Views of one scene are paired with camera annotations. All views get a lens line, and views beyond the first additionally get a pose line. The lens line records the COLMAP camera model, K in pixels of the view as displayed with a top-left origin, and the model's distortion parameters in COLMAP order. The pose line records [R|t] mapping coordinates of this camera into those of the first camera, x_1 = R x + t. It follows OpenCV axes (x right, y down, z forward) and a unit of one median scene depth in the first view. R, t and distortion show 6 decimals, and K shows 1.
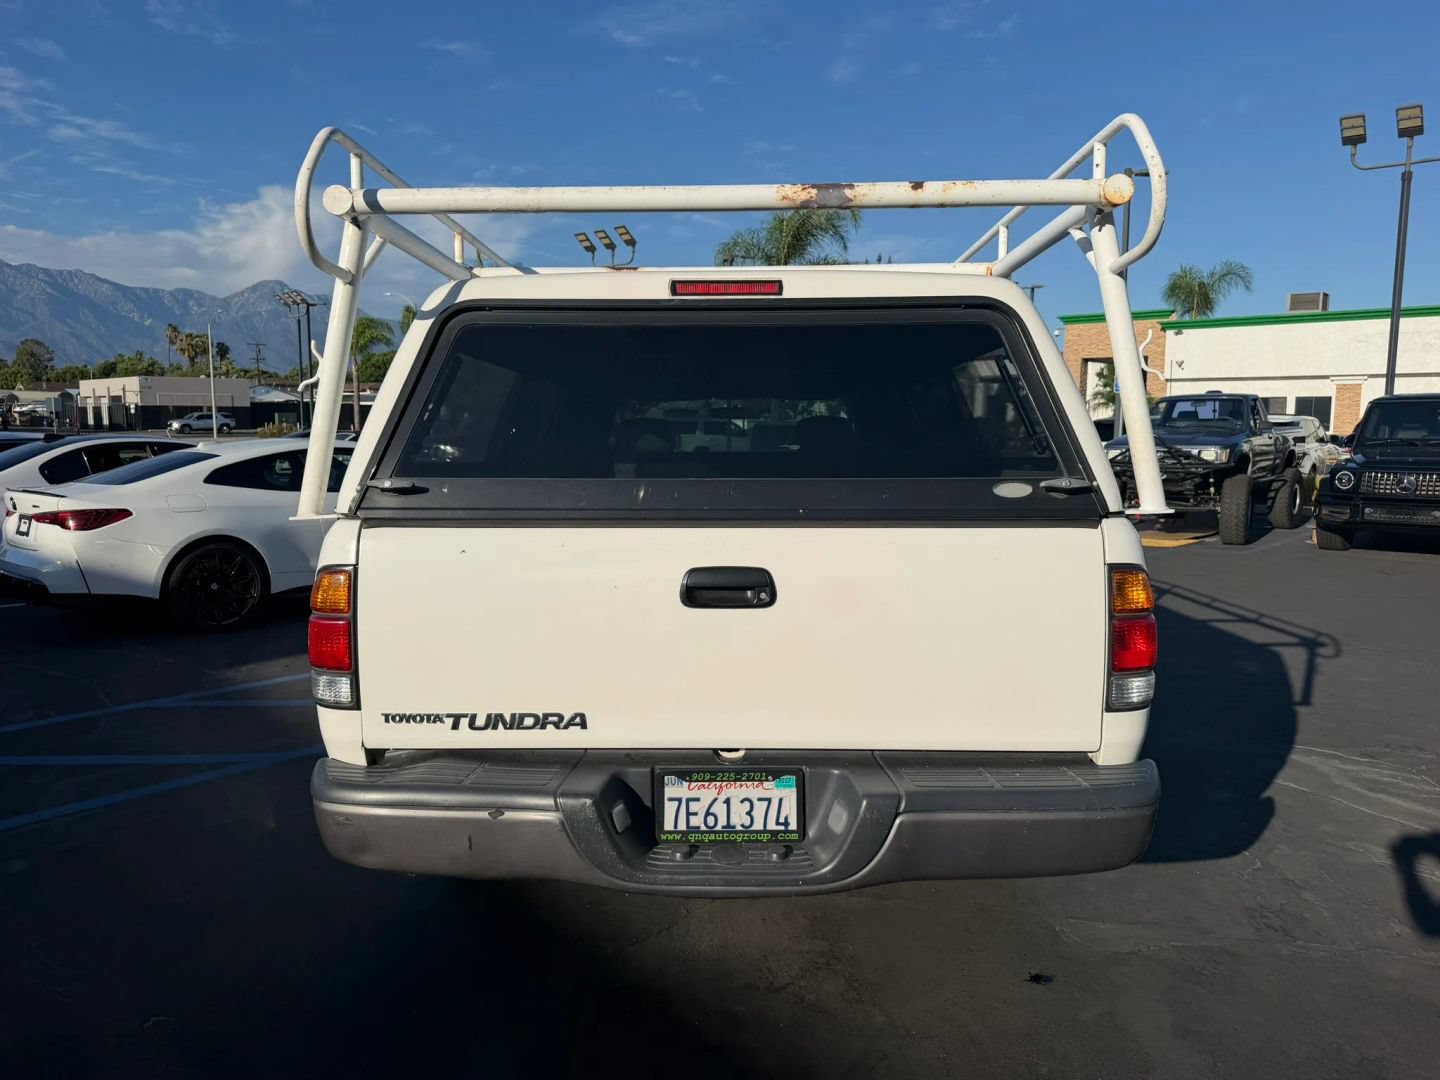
lens RADIAL K [[1016.8, 0, 720.0], [0, 1016.8, 540.0], [0, 0, 1]] dist [0.116124, -0.169160]
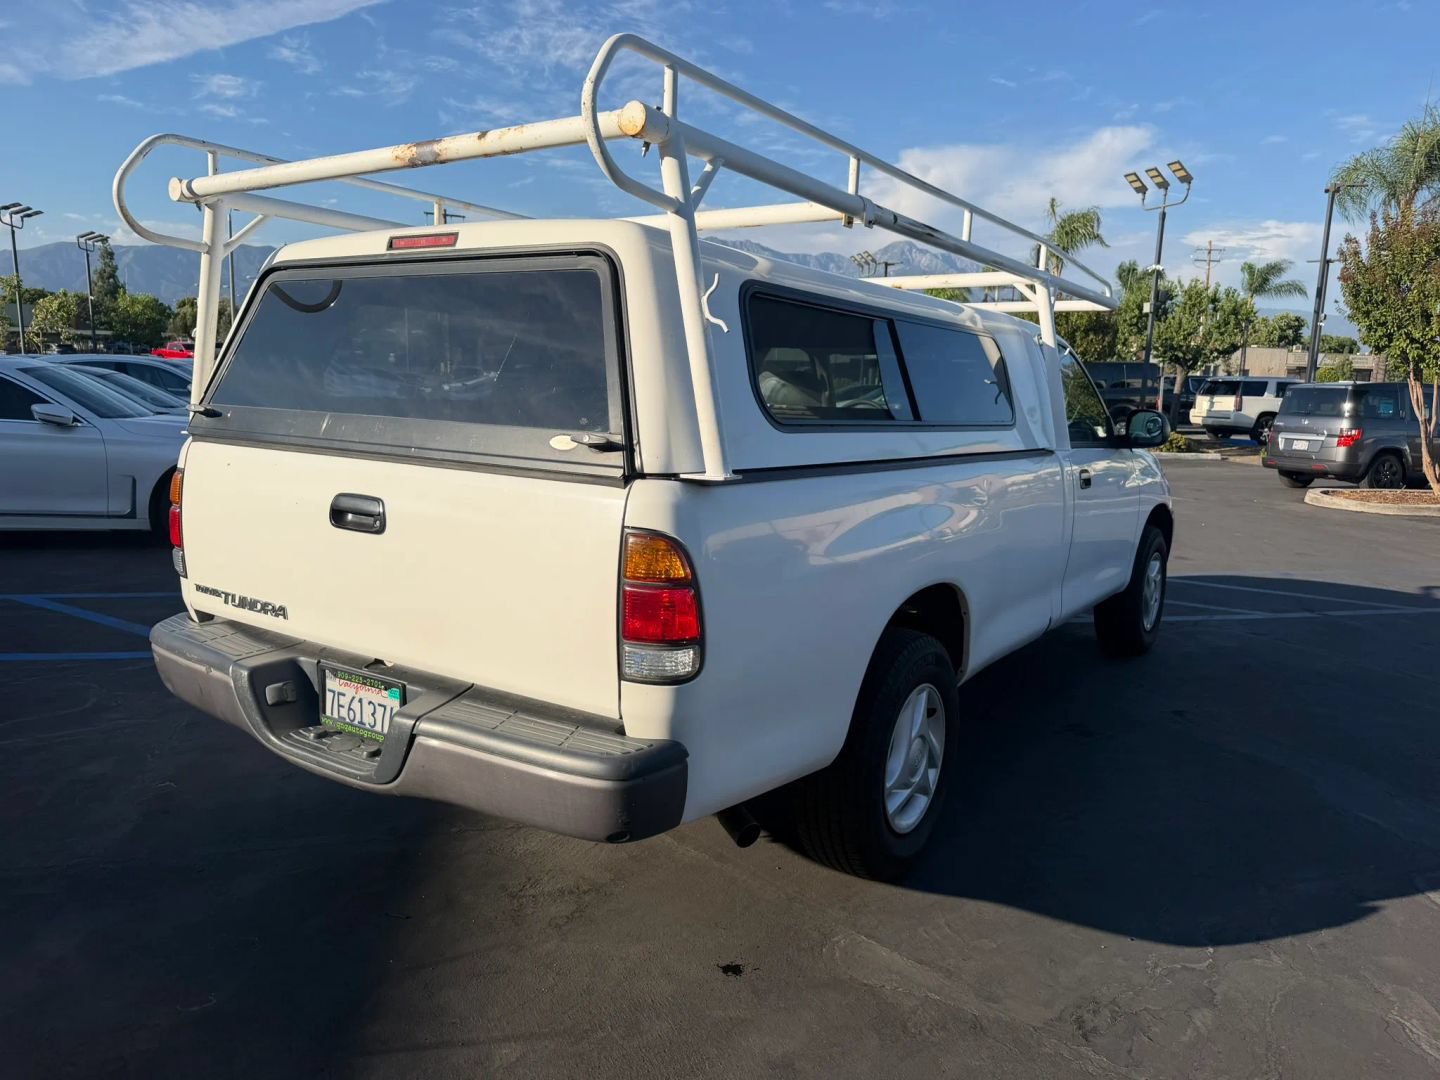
lens RADIAL K [[1043.5, 0, 720.0], [0, 1043.5, 540.0], [0, 0, 1]] dist [0.001394, -0.001568]
pose [[0.840066, 0.109761, -0.531265, 0.933879], [-0.089022, 0.993934, 0.064584, -0.031787], [0.535131, -0.006961, 0.844740, 0.238091]]
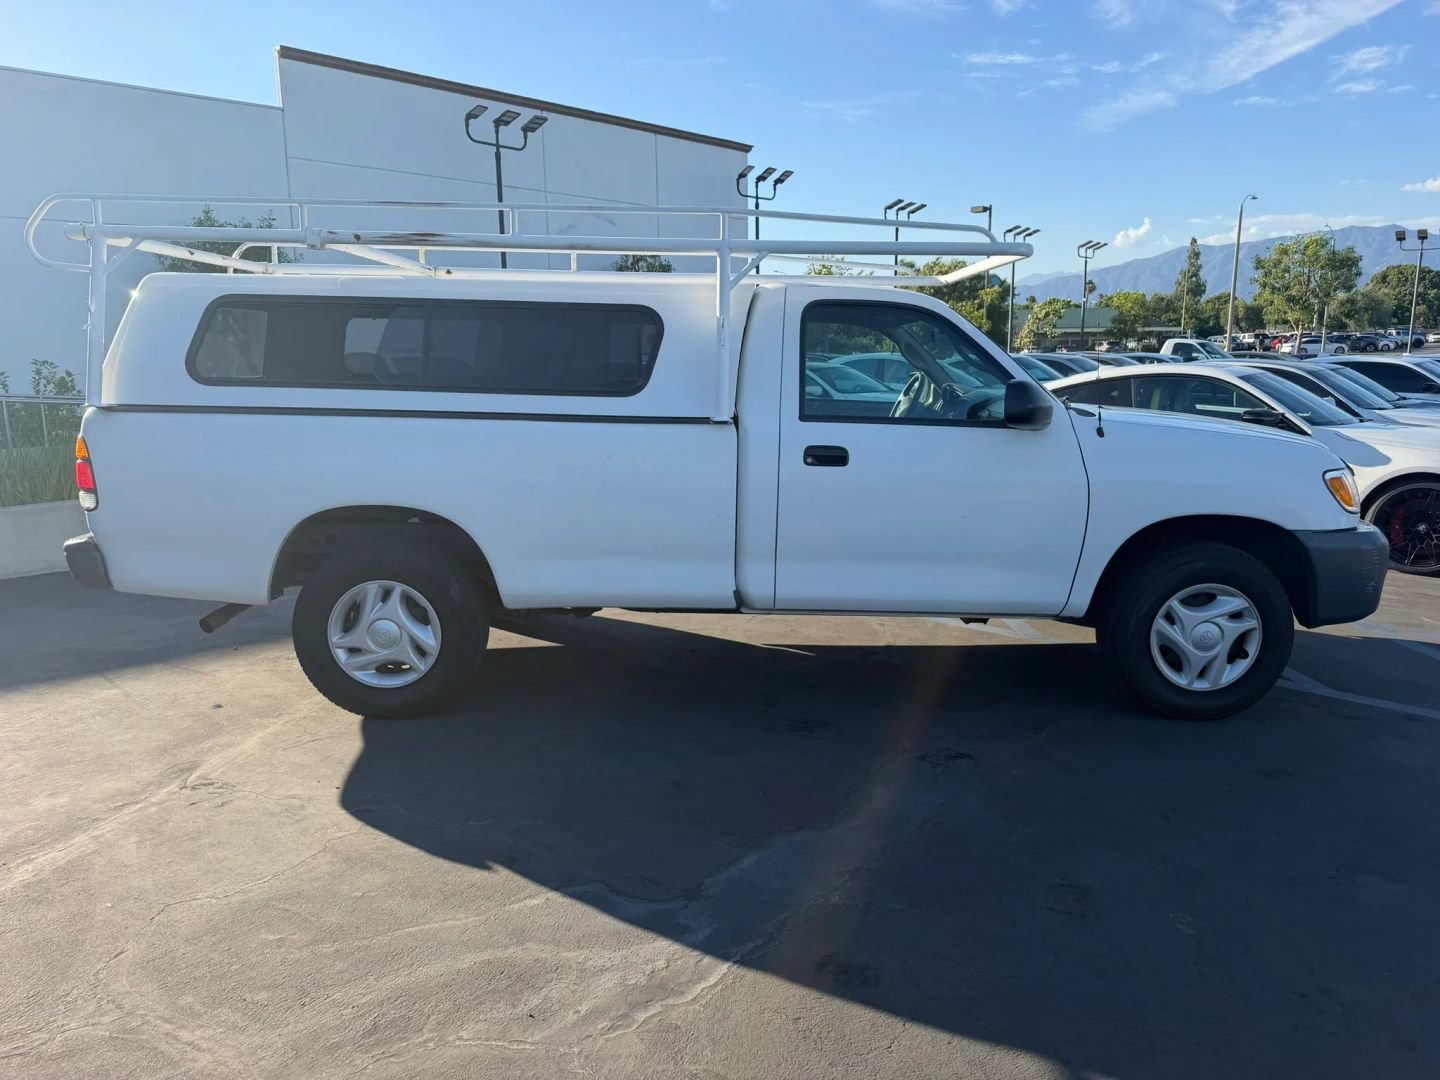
lens RADIAL K [[1043.5, 0, 720.0], [0, 1043.5, 540.0], [0, 0, 1]] dist [0.001394, -0.001568]
pose [[0.007238, 0.177779, -0.984044, 2.270732], [-0.107841, 0.978469, 0.175979, -0.237477], [0.994142, 0.104847, 0.026254, 2.086467]]
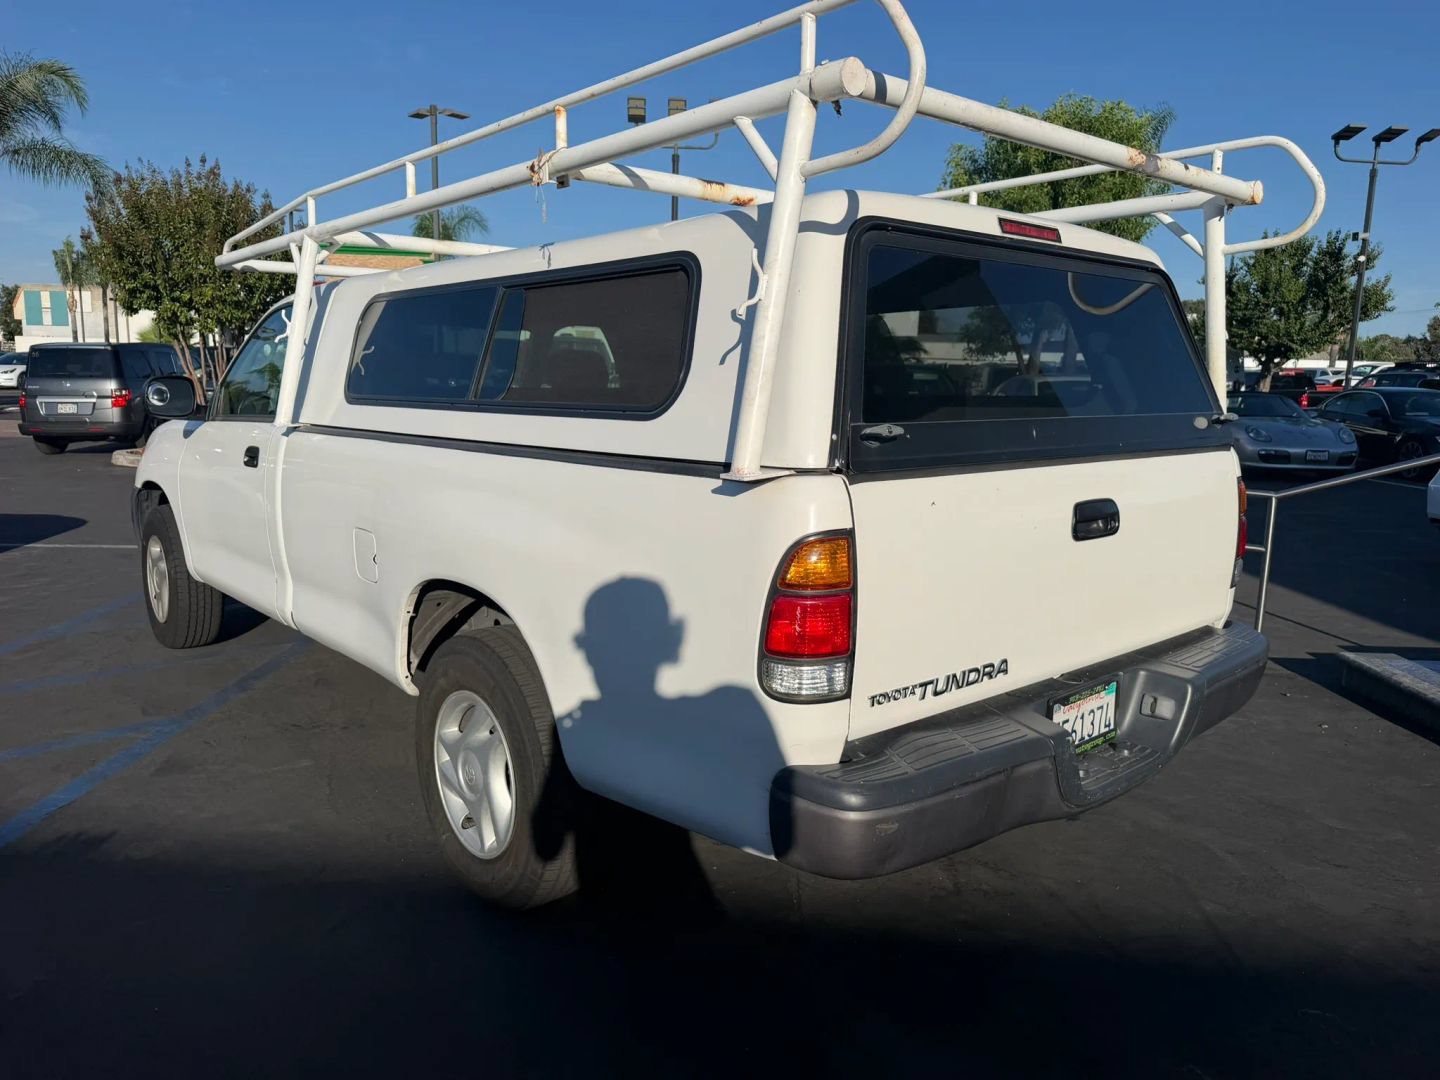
lens RADIAL K [[1031.5, 0, 725.1], [0, 1031.5, 524.1], [0, 0, 1]] dist [0.059593, -0.070137]
pose [[0.736094, -0.083870, 0.671664, -0.986769], [0.053240, 0.996394, 0.066072, -0.038871], [-0.674783, -0.012876, 0.737904, 0.448184]]
